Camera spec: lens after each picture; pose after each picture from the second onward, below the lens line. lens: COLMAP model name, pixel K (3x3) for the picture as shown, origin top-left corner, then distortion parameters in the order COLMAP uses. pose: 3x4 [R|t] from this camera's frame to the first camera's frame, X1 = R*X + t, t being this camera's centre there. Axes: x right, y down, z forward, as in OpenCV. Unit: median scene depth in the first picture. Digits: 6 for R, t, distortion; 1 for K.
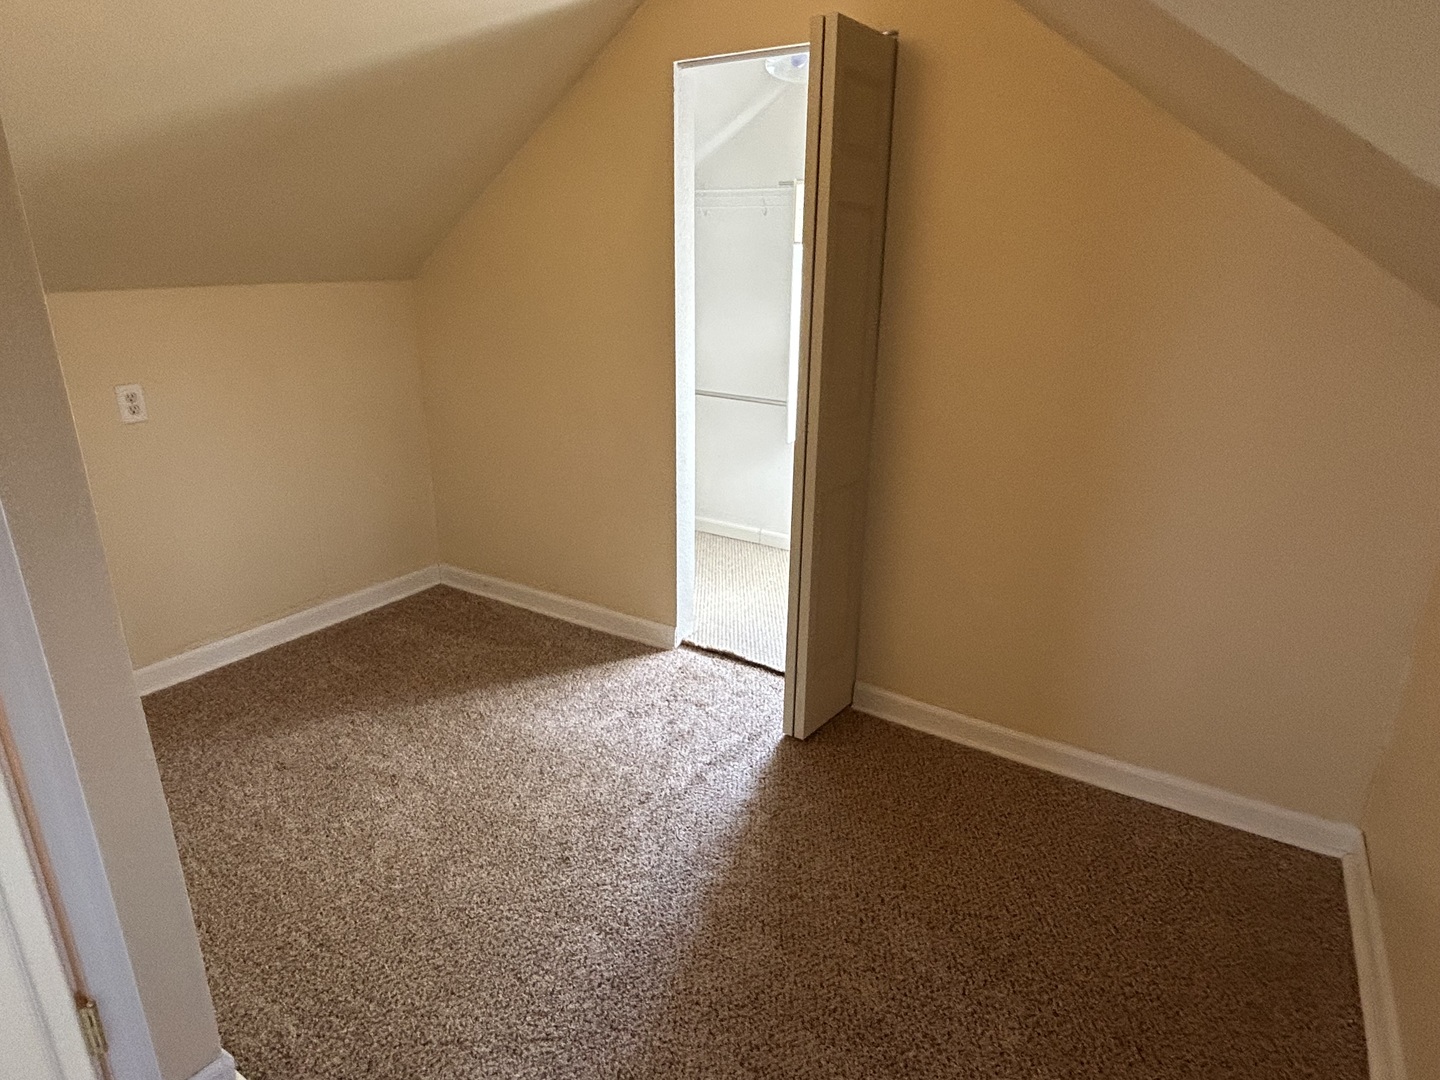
lens RADIAL K [[822.2, 0, 695.7], [0, 822.2, 540.1], [0, 0, 1]] dist [0.002882, 0.002621]
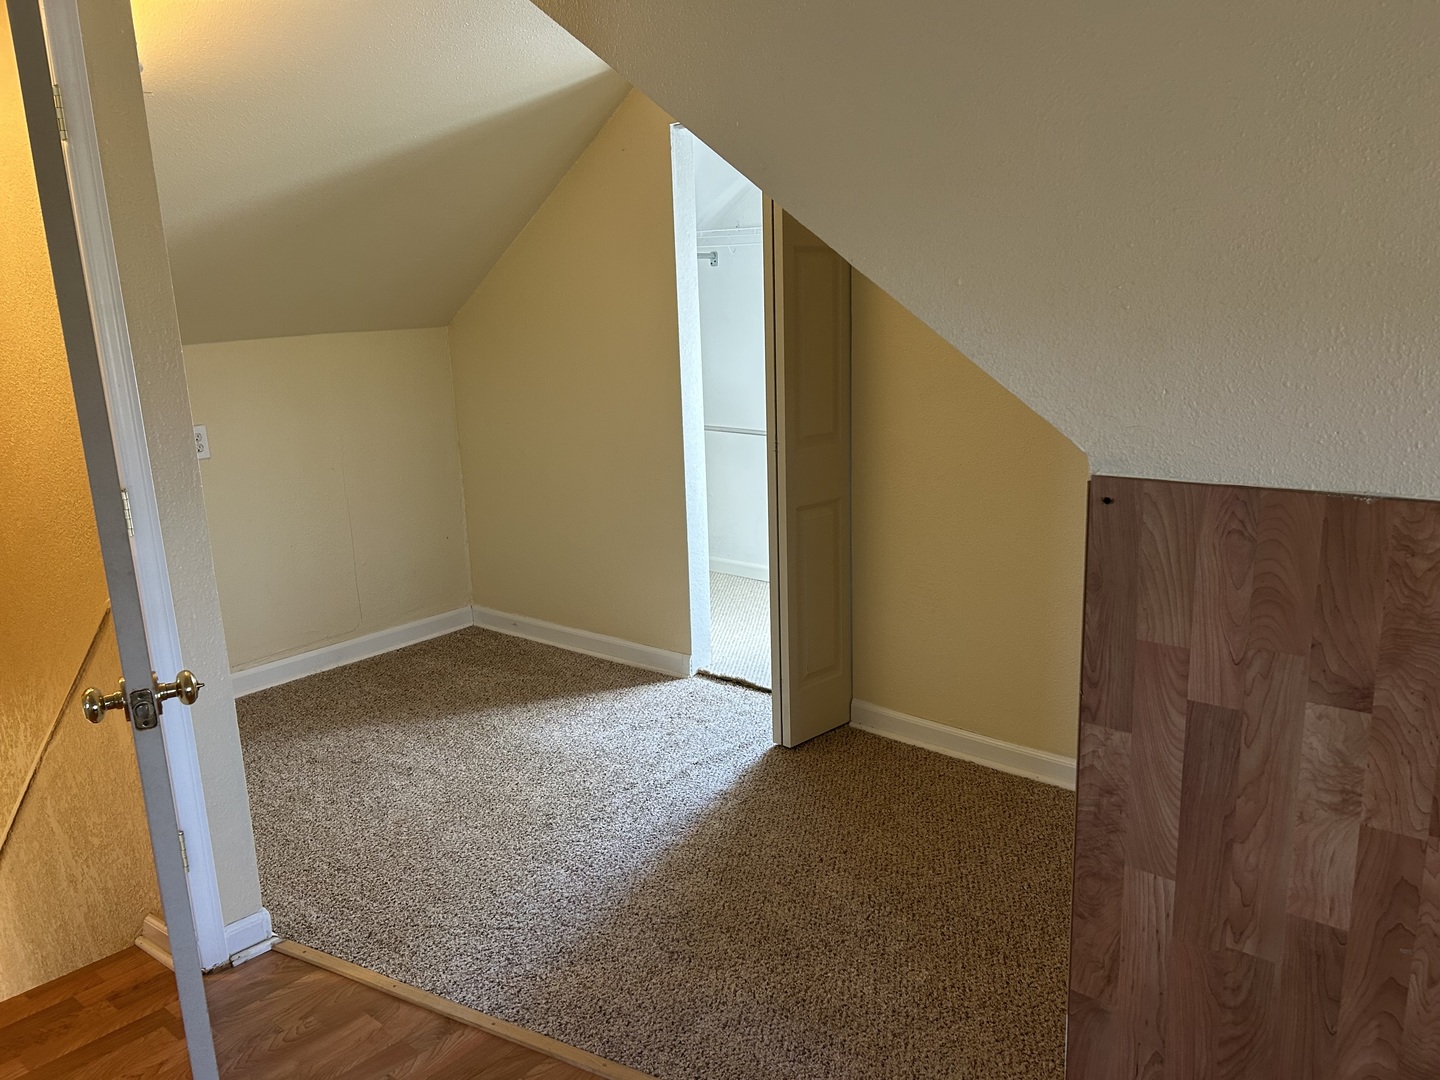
lens RADIAL K [[1107.1, 0, 718.0], [0, 1107.1, 561.9], [0, 0, 1]] dist [0.056635, -0.072446]
pose [[0.991793, -0.007964, -0.127603, 0.213702], [-0.002768, 0.996486, -0.083710, 0.122890], [0.127822, 0.083376, 0.988286, -0.403336]]
